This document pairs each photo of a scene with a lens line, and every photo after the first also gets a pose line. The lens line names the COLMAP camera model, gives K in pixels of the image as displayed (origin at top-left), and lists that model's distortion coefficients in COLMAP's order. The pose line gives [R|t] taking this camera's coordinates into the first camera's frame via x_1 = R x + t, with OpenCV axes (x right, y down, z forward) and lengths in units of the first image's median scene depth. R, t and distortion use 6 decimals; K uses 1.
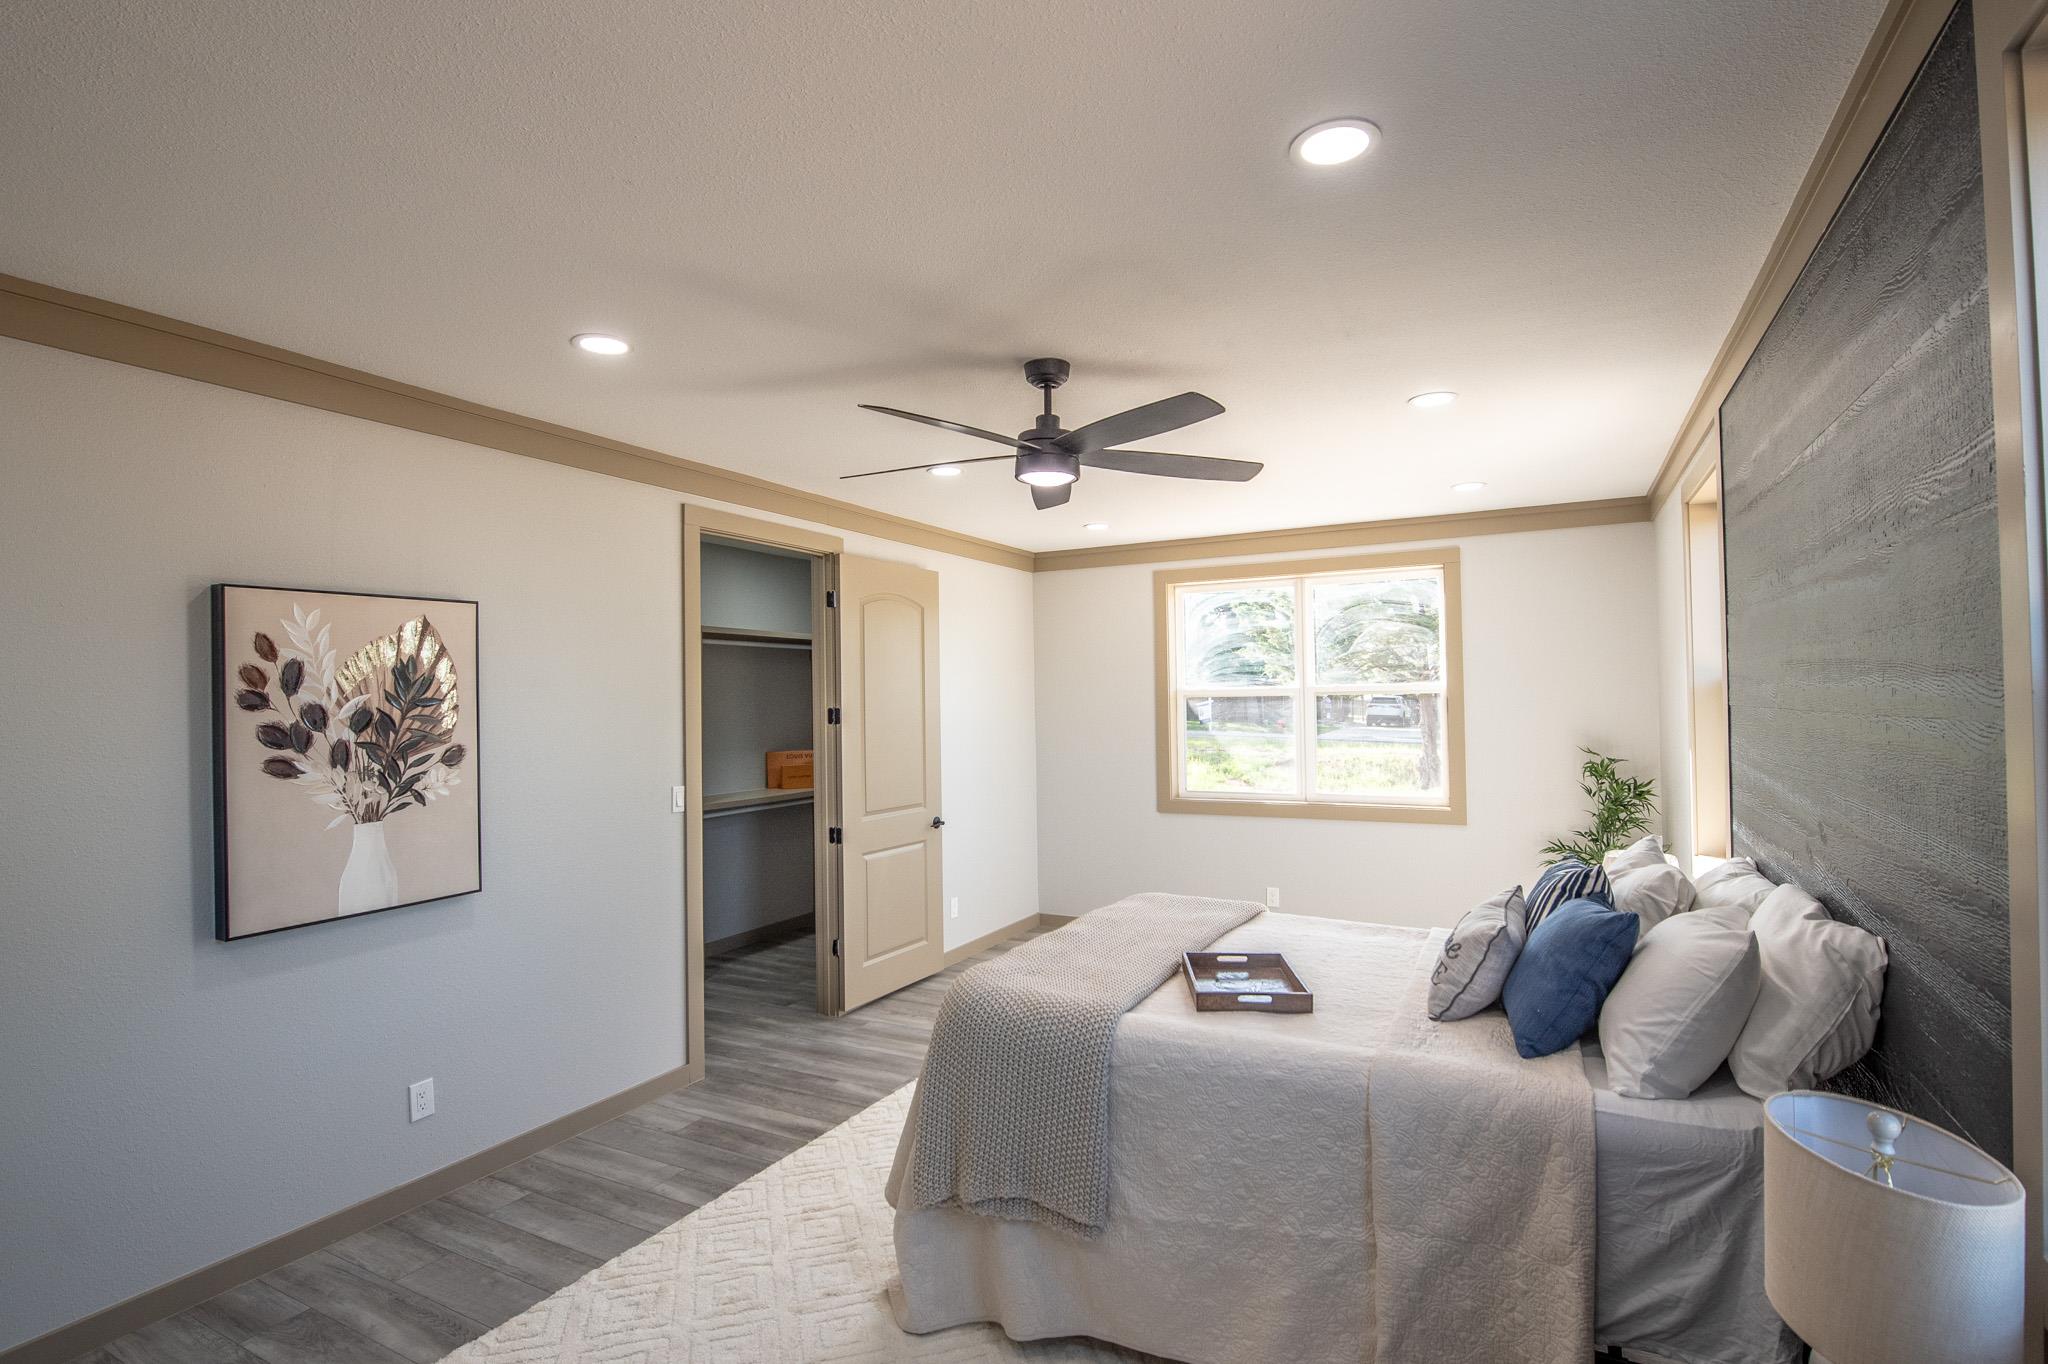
lens RADIAL K [[986.7, 0, 1024.0], [0, 986.7, 682.0], [0, 0, 1]] dist [-0.000600, -0.000220]
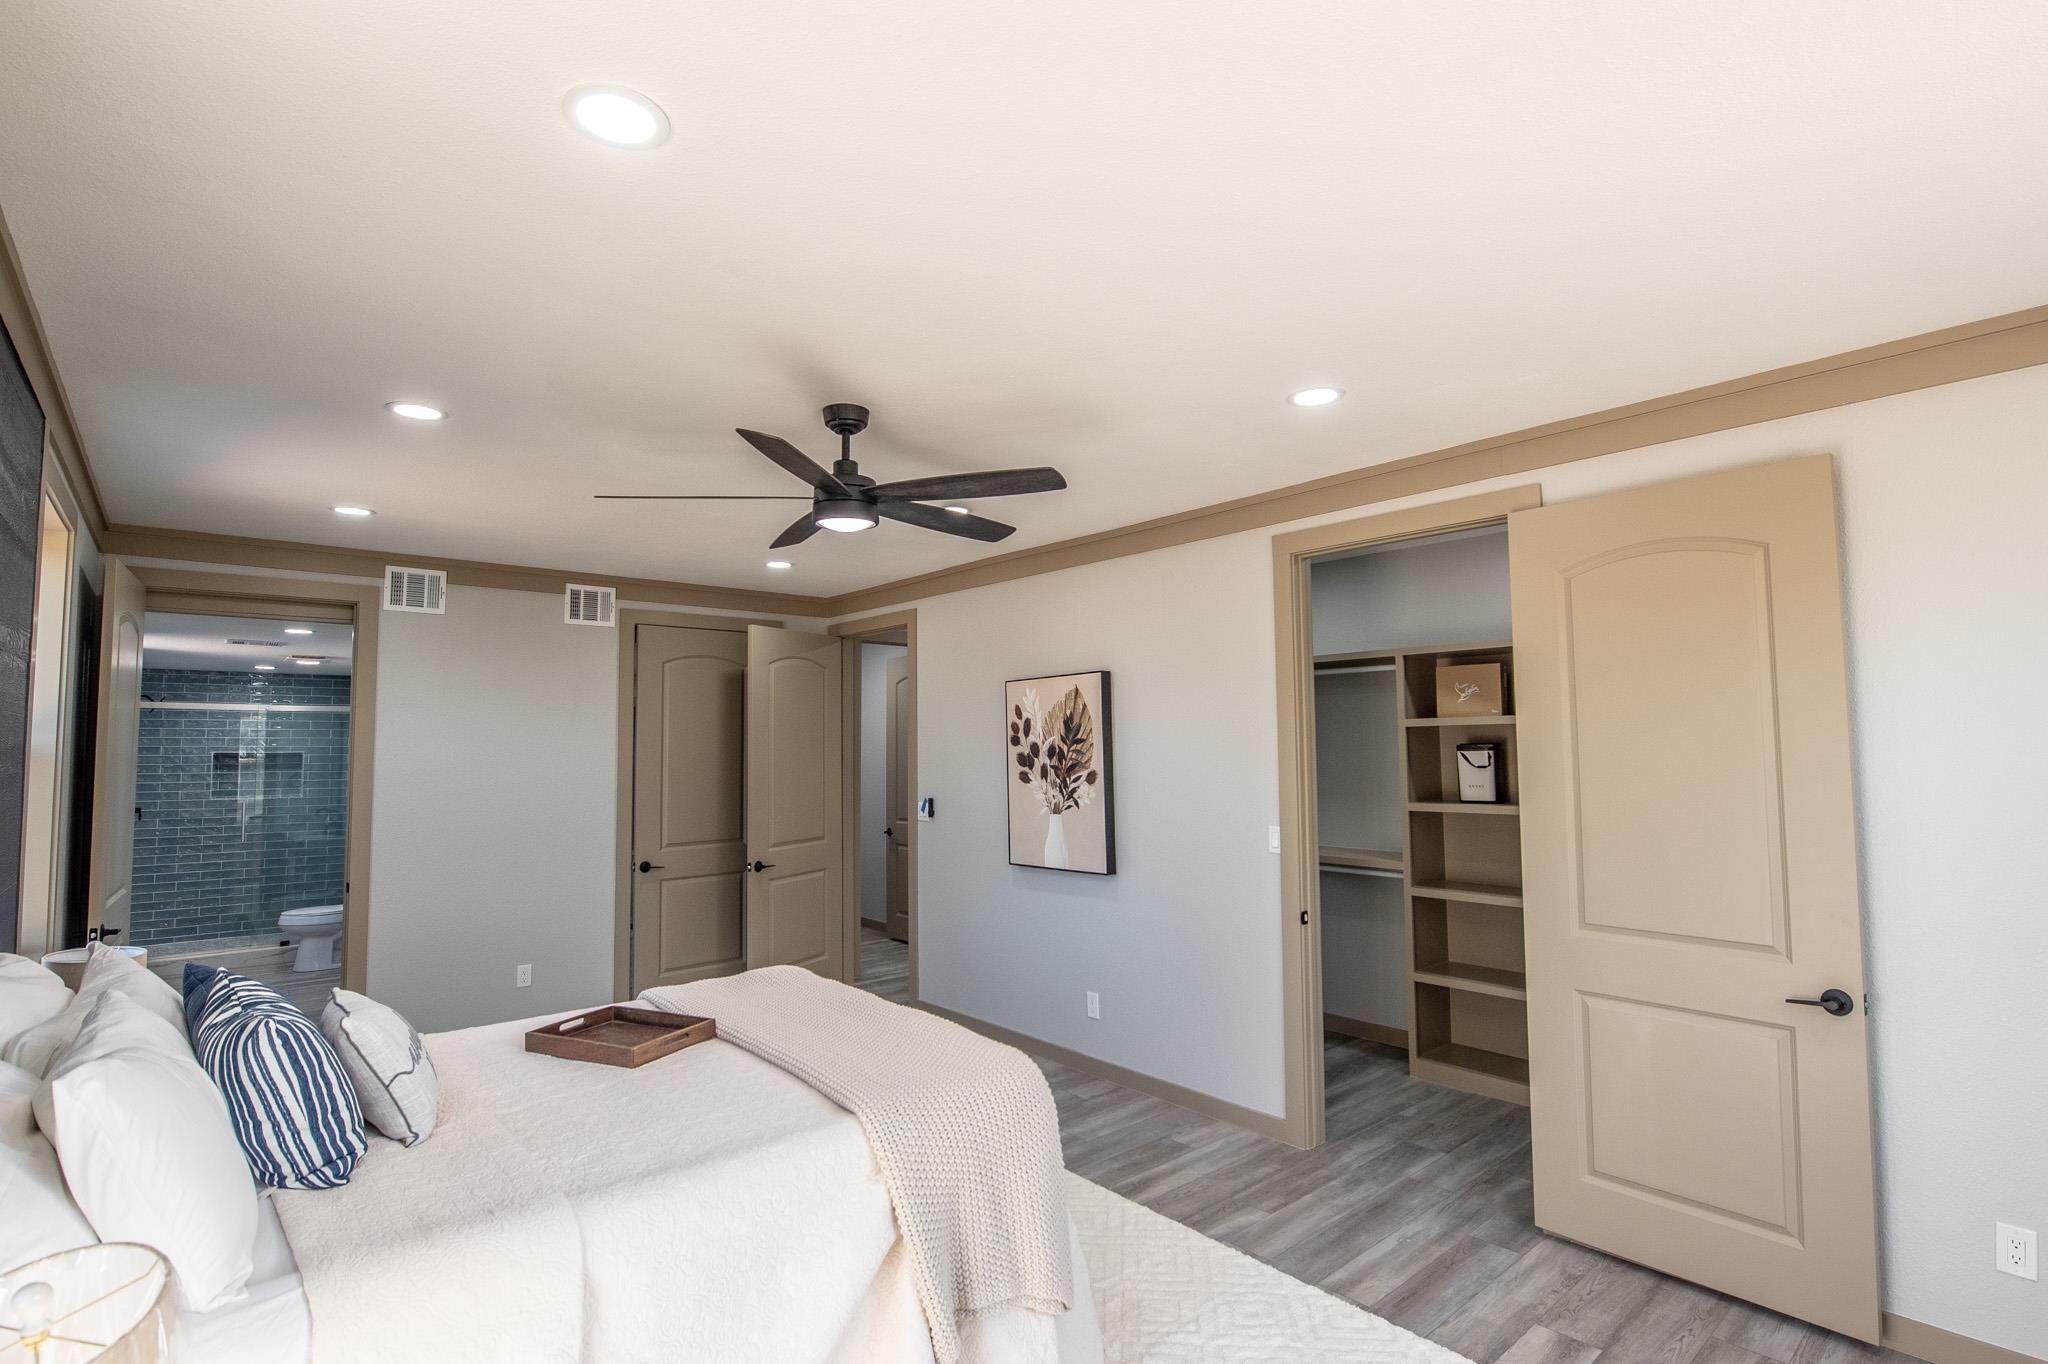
lens RADIAL K [[946.3, 0, 1029.4], [0, 946.3, 692.4], [0, 0, 1]] dist [0.000128, -0.000243]
pose [[-0.336876, -0.041324, -0.940642, 0.805000], [0.029087, 0.998103, -0.054265, 0.022492], [0.941100, -0.045641, -0.335035, 1.421500]]
